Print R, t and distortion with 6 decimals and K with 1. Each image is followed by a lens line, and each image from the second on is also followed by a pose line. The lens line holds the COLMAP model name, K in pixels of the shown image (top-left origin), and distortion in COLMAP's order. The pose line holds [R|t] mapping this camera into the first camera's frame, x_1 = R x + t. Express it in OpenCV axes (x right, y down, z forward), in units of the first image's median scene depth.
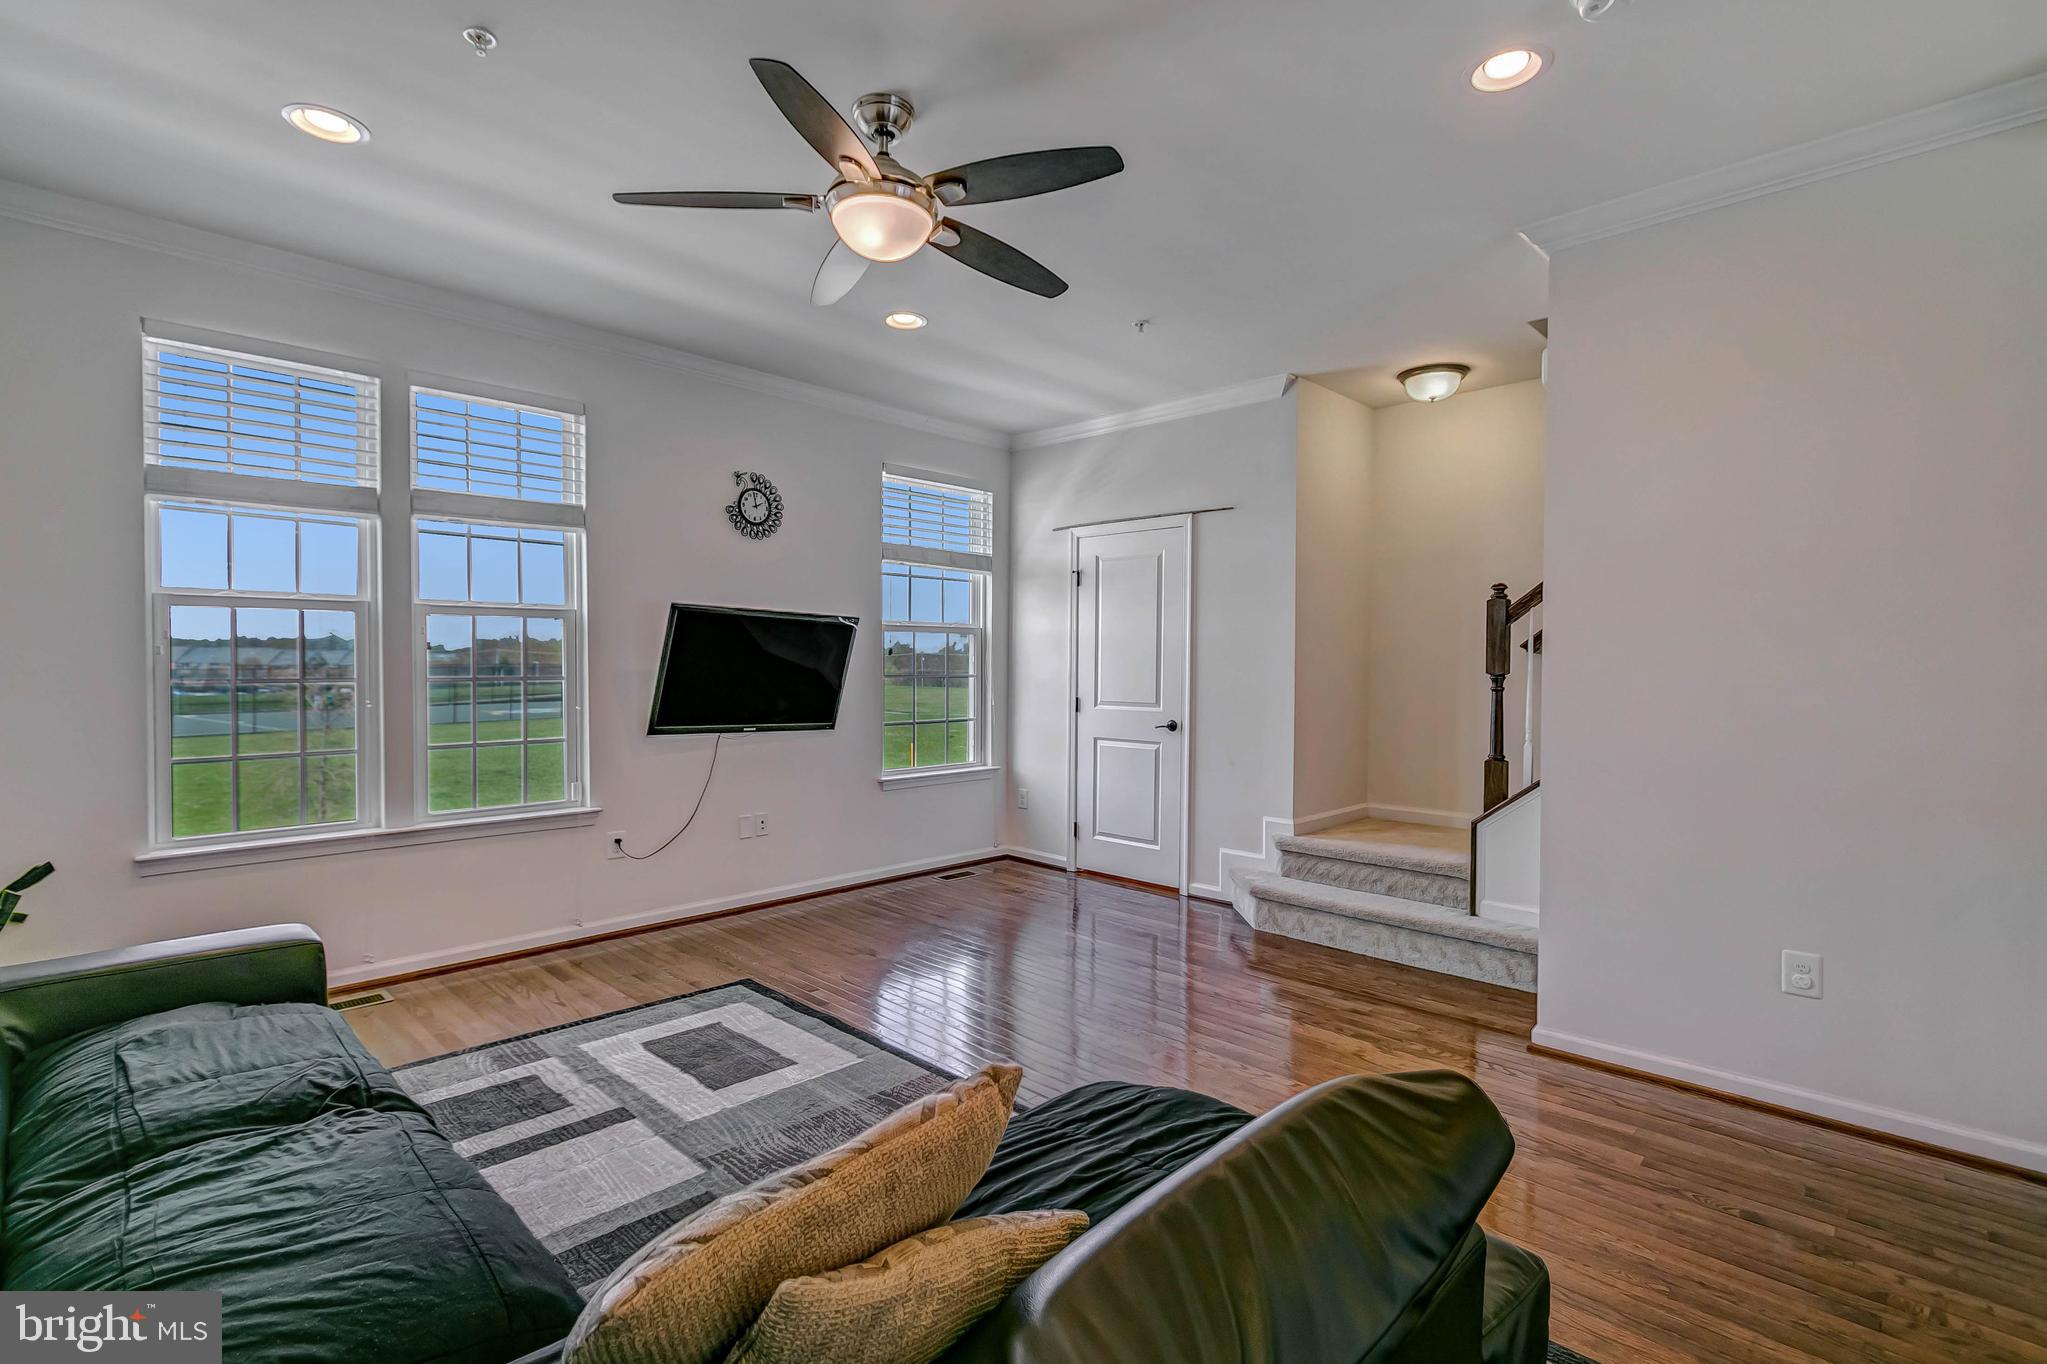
lens RADIAL K [[956.4, 0, 1019.1], [0, 956.4, 662.1], [0, 0, 1]] dist [0.011120, -0.005505]
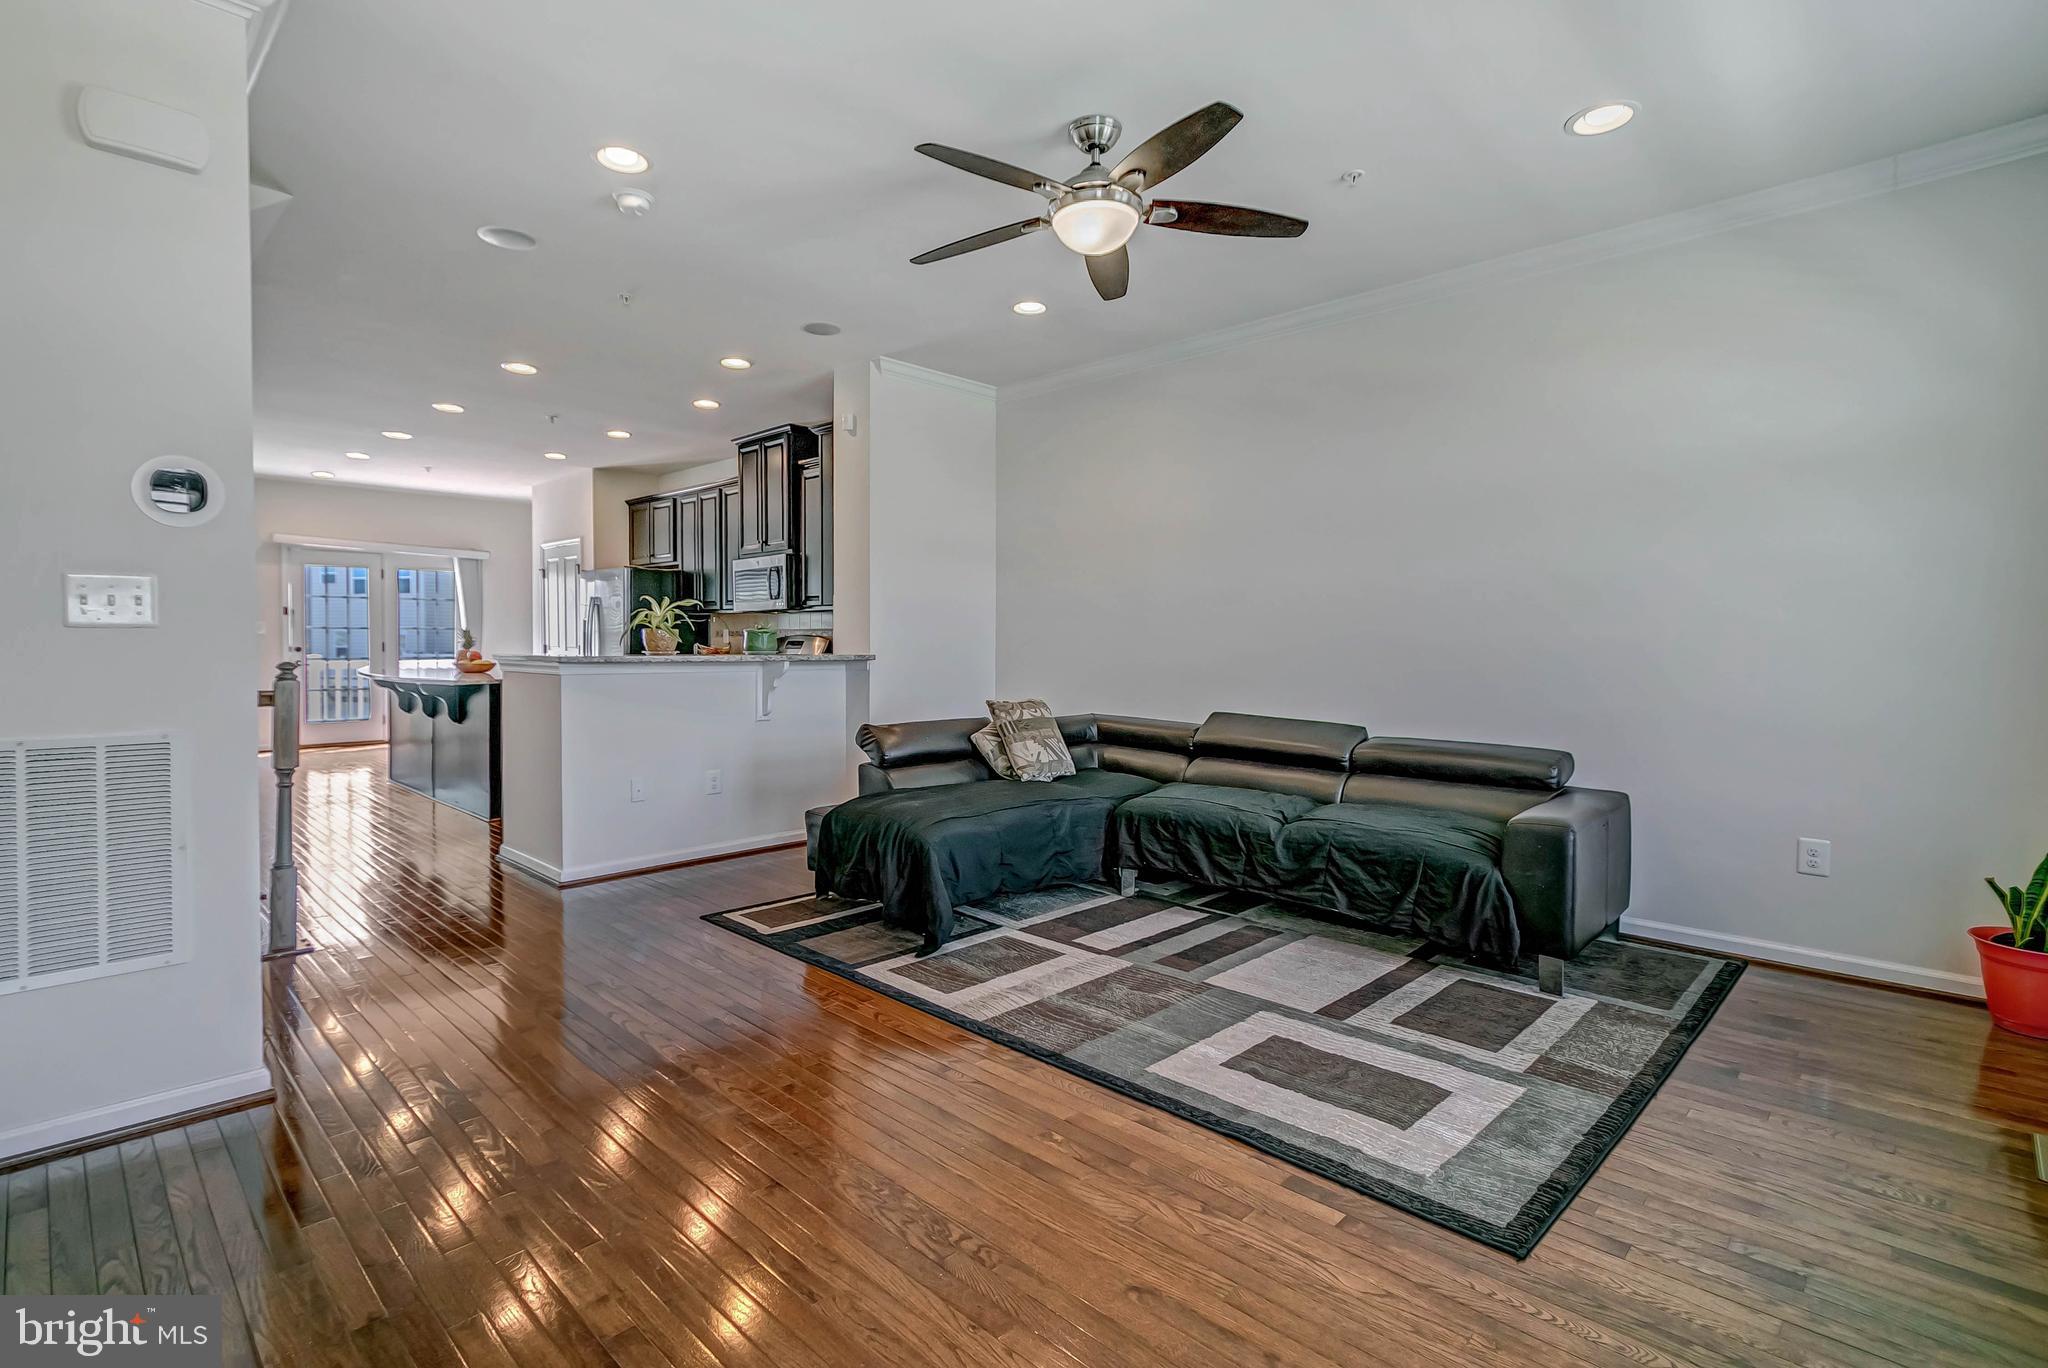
lens RADIAL K [[956.9, 0, 993.6], [0, 956.9, 651.9], [0, 0, 1]] dist [0.011120, -0.005505]
pose [[-0.999492, -0.016713, 0.027131, -0.033277], [-0.016551, 0.999844, 0.006171, 0.037267], [-0.027230, 0.005718, -0.999613, 1.286616]]
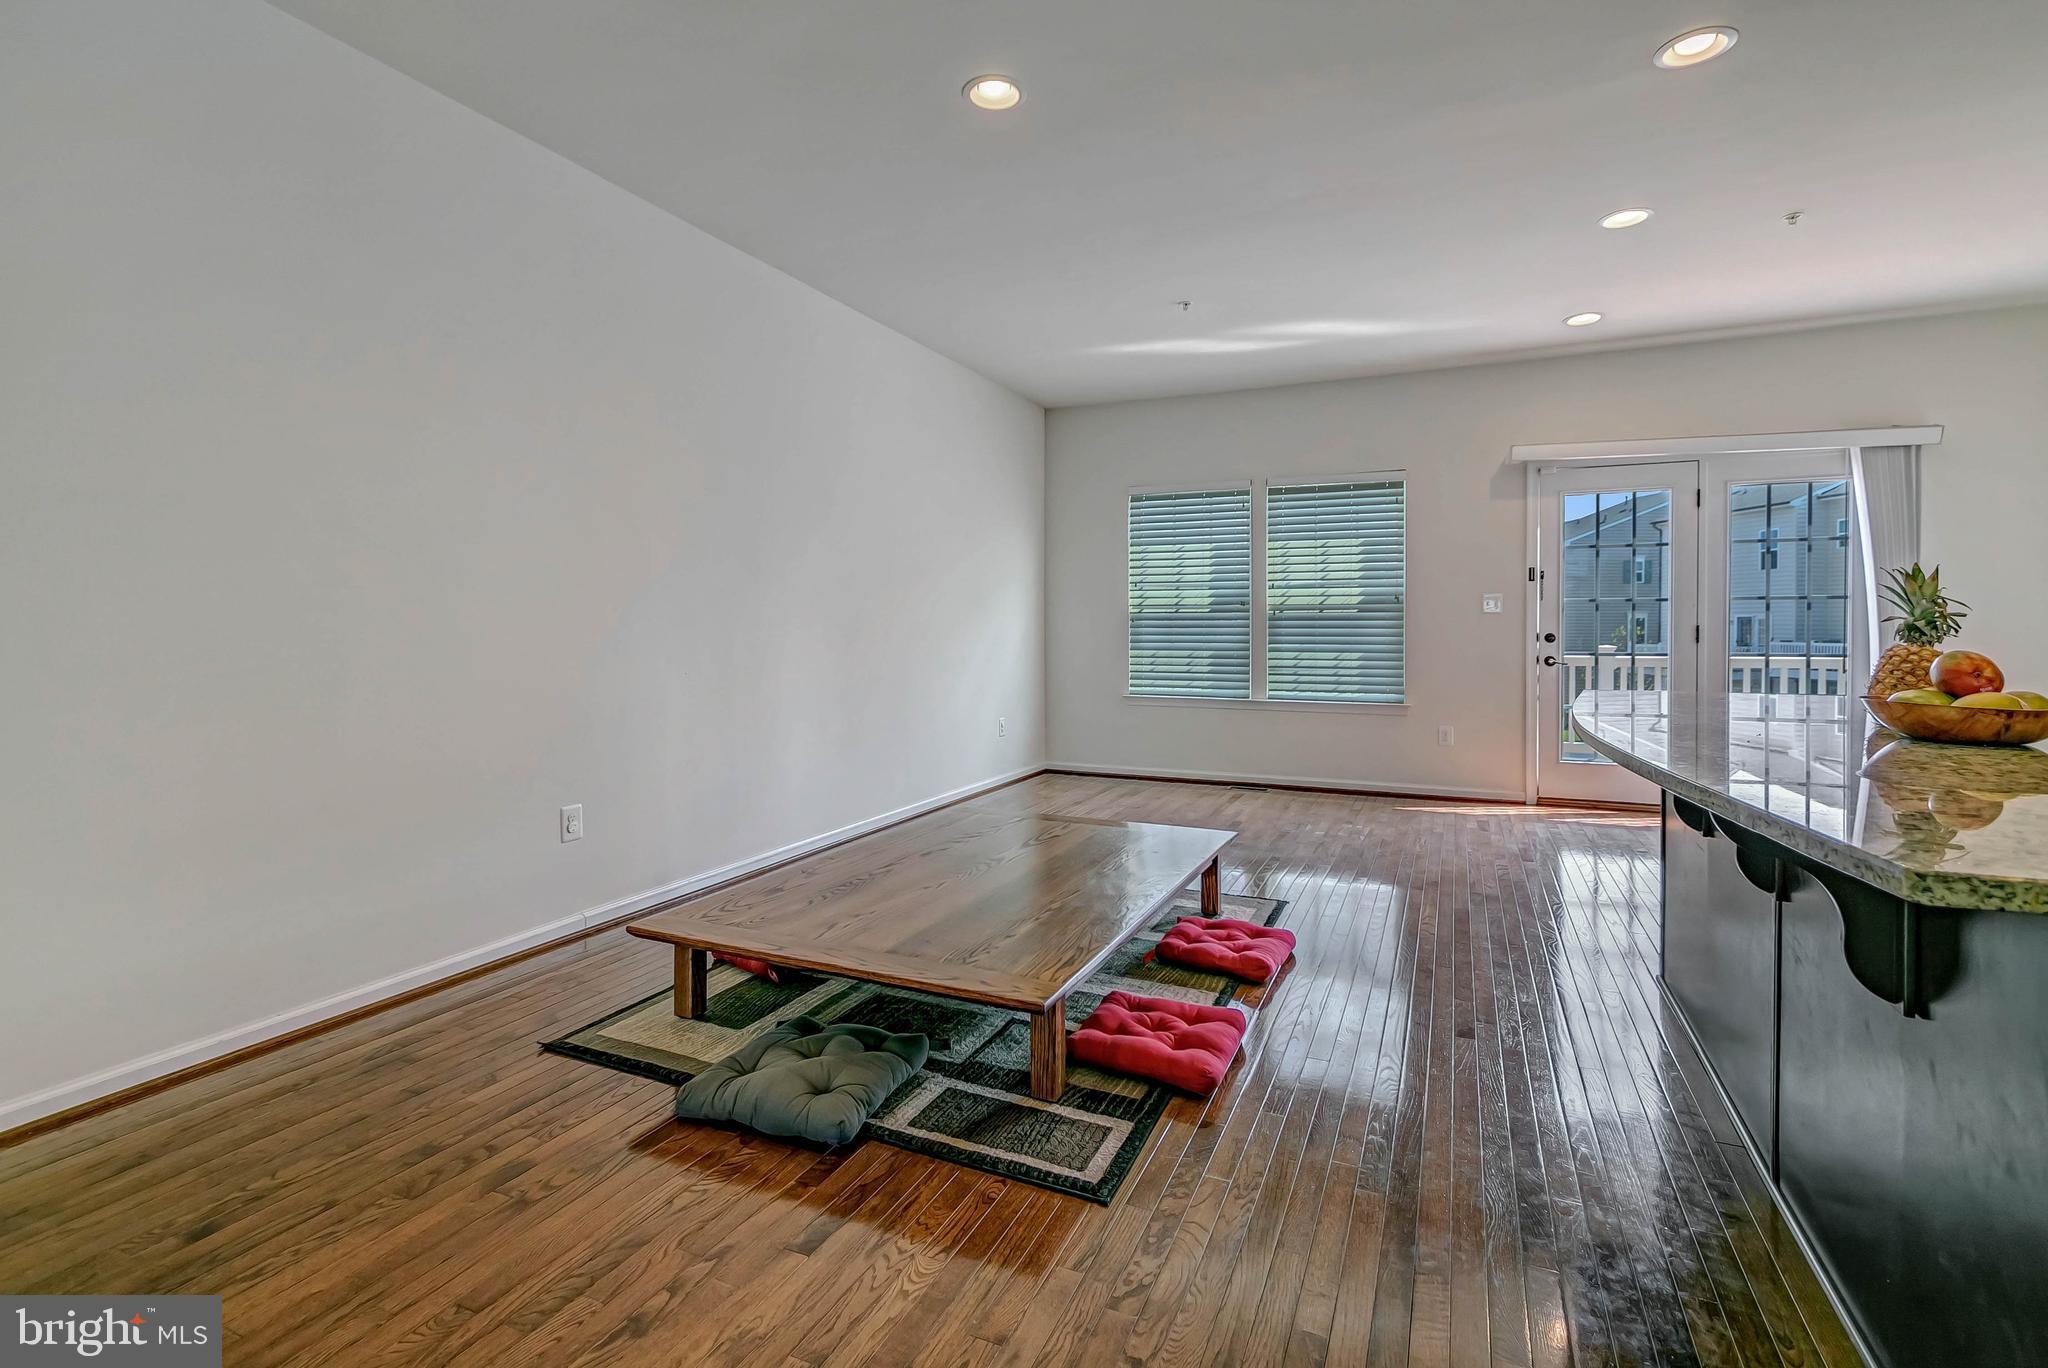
lens RADIAL K [[956.9, 0, 1024.3], [0, 956.9, 649.9], [0, 0, 1]] dist [0.011120, -0.005505]
pose [[-0.324276, -0.034595, 0.945330, 0.640646], [-0.006561, 0.999389, 0.034323, 0.047710], [-0.945940, 0.004928, -0.324305, 0.183707]]
